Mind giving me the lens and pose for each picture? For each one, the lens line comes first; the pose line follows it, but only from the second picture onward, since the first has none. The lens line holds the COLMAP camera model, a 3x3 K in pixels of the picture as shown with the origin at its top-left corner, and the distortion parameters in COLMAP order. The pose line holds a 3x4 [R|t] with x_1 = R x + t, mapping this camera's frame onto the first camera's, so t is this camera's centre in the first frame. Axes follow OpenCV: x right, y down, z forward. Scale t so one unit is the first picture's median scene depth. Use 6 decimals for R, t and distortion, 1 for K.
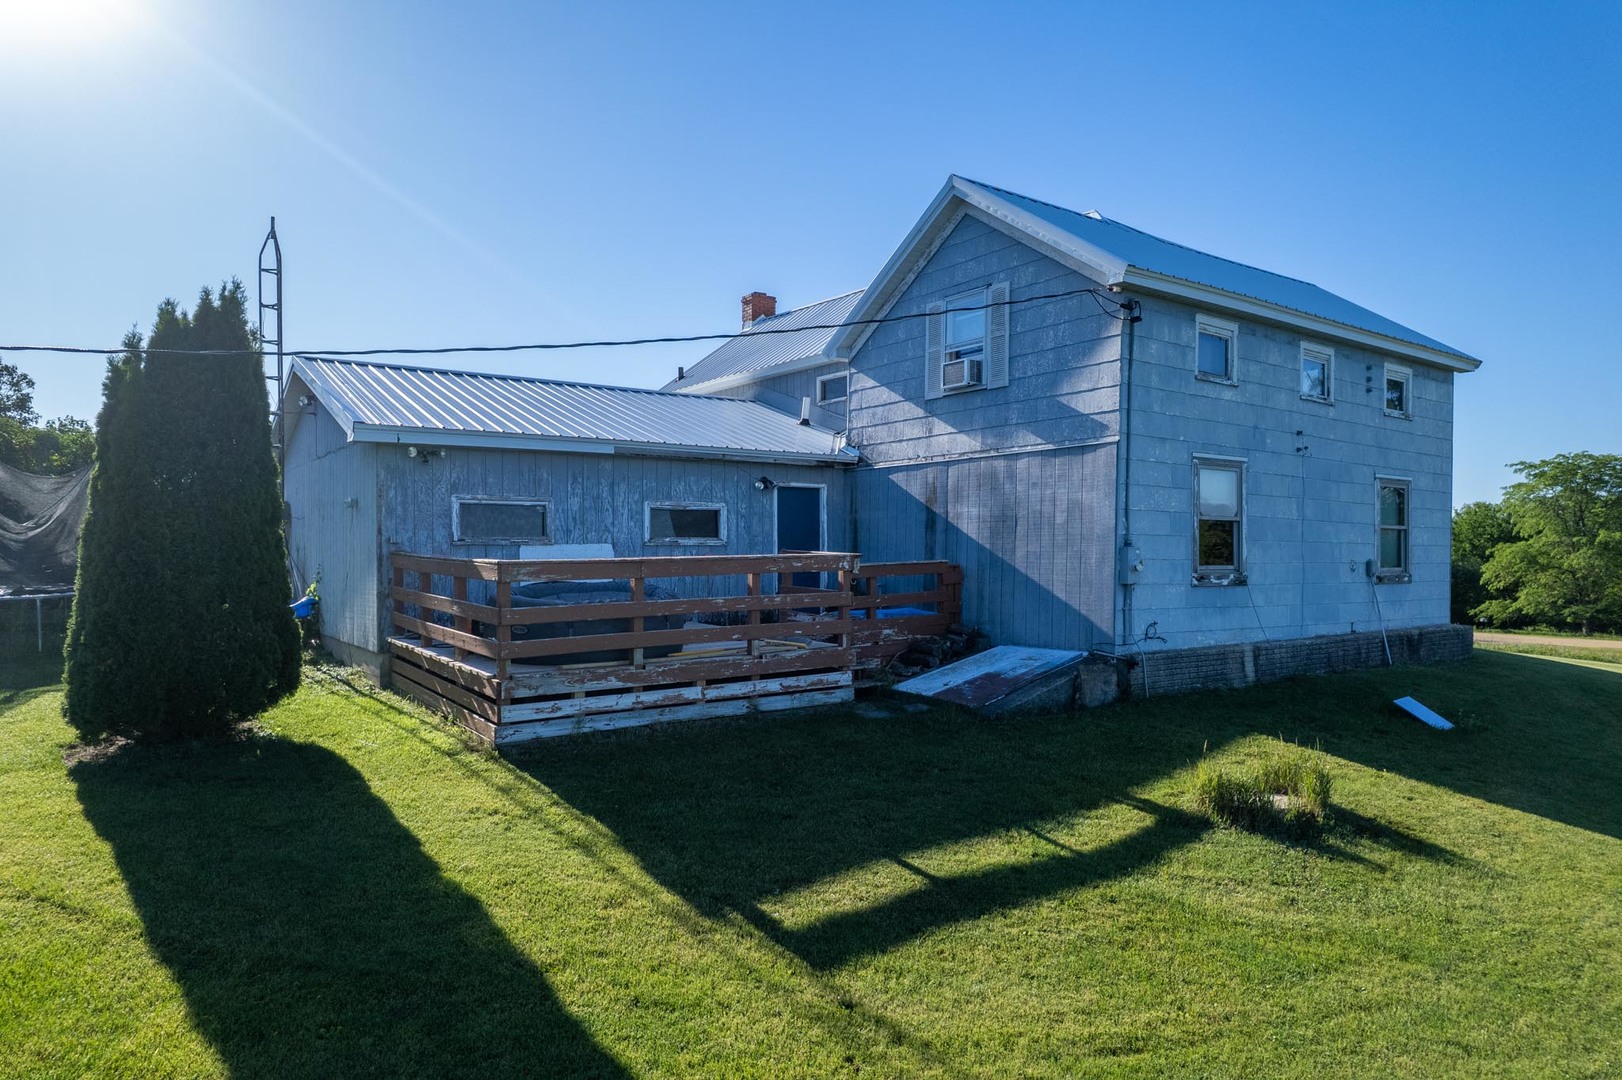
lens RADIAL K [[1040.2, 0, 818.2], [0, 1040.2, 549.7], [0, 0, 1]] dist [-0.082783, 0.077918]
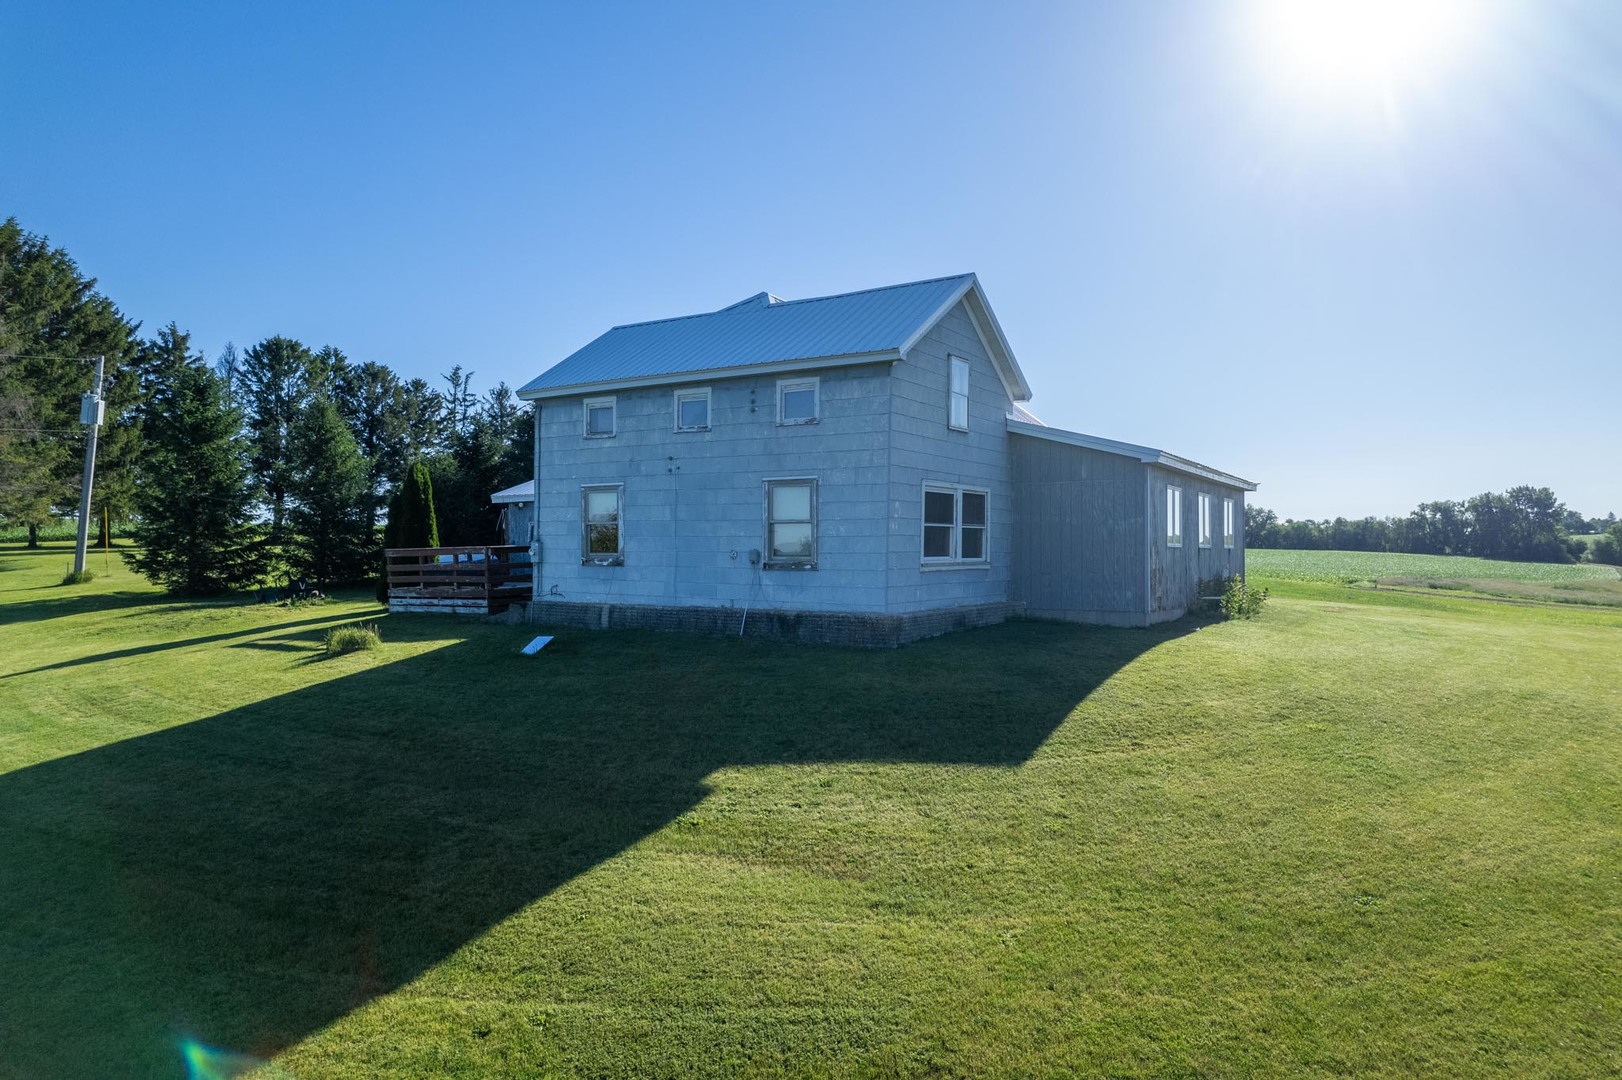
lens RADIAL K [[1040.2, 0, 818.2], [0, 1040.2, 549.7], [0, 0, 1]] dist [-0.082783, 0.077918]
pose [[0.381013, -0.005553, -0.924553, 1.987397], [-0.001476, 0.999977, -0.006614, 0.020477], [0.924568, 0.003885, 0.380996, 0.699150]]
